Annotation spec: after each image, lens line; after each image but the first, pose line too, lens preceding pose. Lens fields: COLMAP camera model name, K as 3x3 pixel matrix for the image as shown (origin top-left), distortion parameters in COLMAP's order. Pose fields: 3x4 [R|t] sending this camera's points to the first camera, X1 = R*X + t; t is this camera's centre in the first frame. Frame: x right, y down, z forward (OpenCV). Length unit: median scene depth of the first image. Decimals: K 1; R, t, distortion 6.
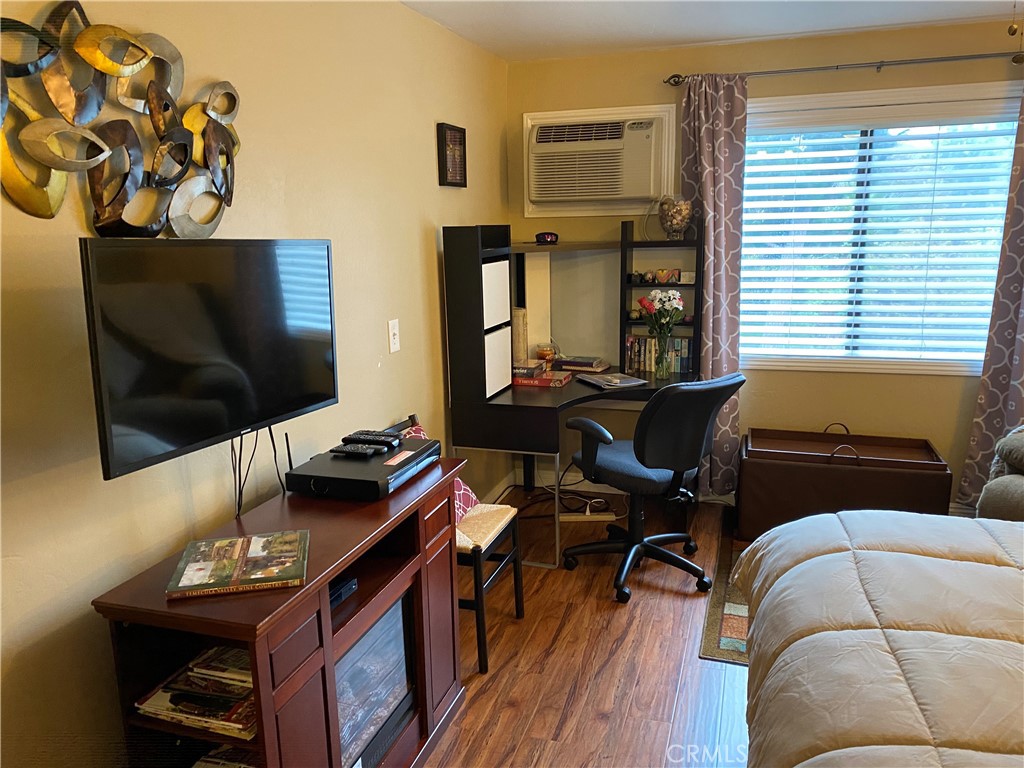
lens RADIAL K [[779.1, 0, 517.4], [0, 779.1, 397.3], [0, 0, 1]] dist [0.039024, -0.055500]
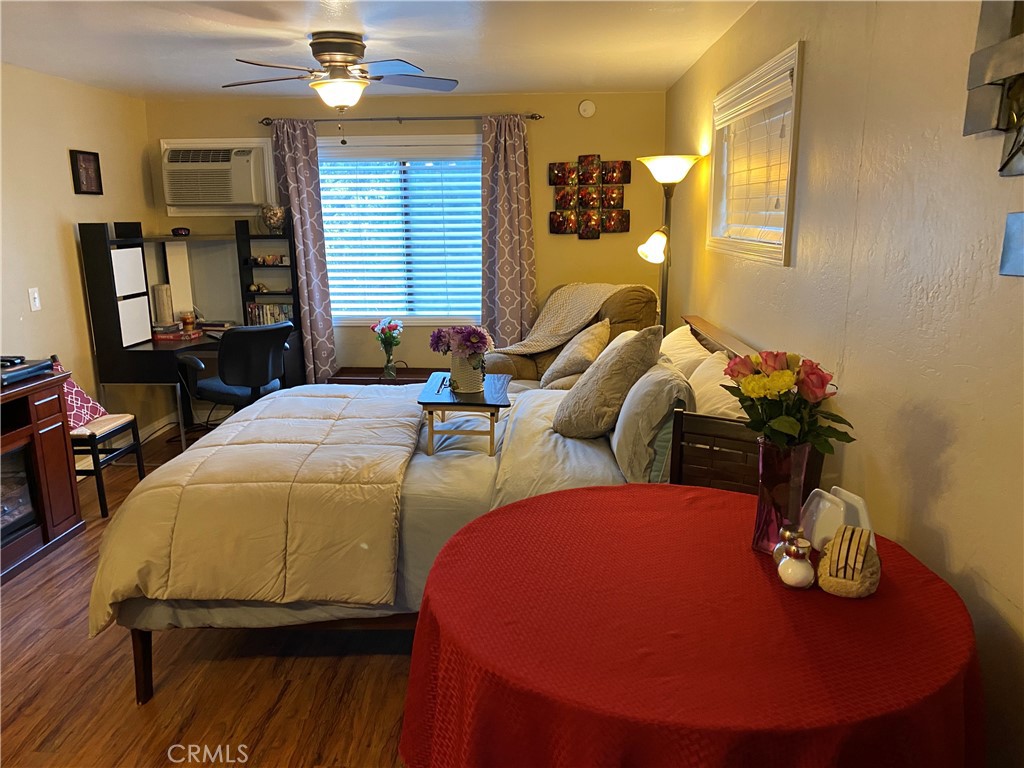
lens RADIAL K [[779.1, 0, 510.9], [0, 779.1, 395.1], [0, 0, 1]] dist [0.039024, -0.055500]
pose [[0.966536, -0.046839, 0.252219, 0.283001], [0.046416, 0.998893, 0.007633, 0.113356], [-0.252298, 0.004329, 0.967640, -0.550522]]
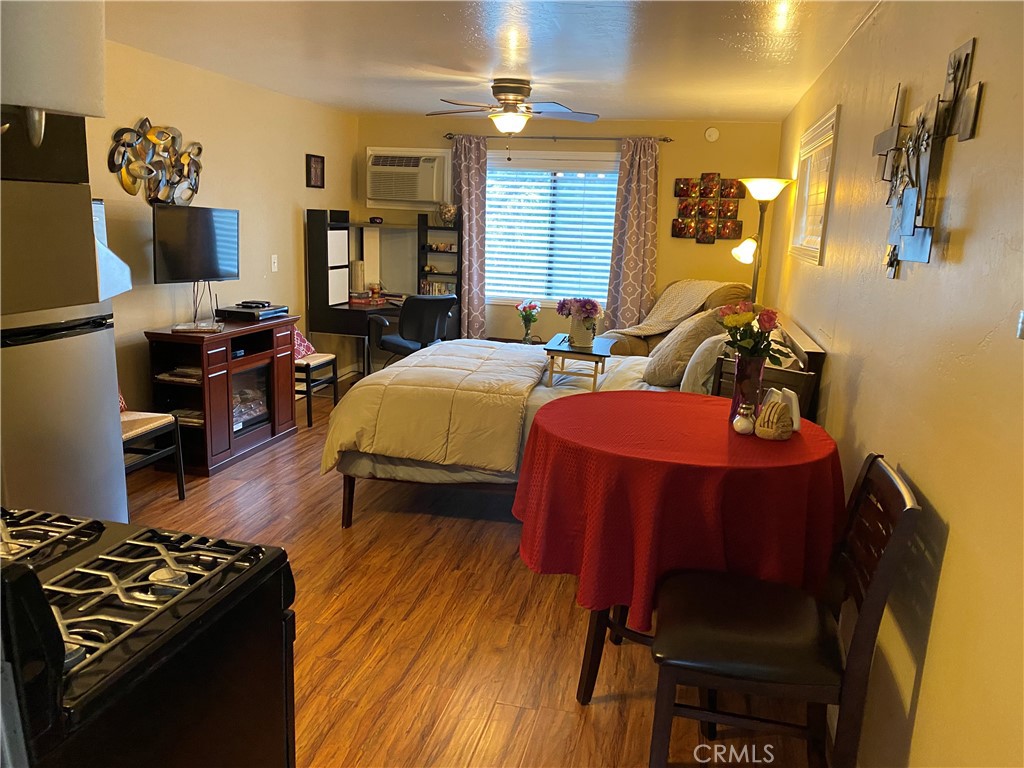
lens RADIAL K [[779.1, 0, 517.7], [0, 779.1, 381.3], [0, 0, 1]] dist [0.039024, -0.055500]
pose [[0.995124, 0.044351, 0.088096, 0.255538], [-0.043173, 0.998951, -0.015238, 0.194779], [-0.088680, 0.011360, 0.995995, -0.885163]]
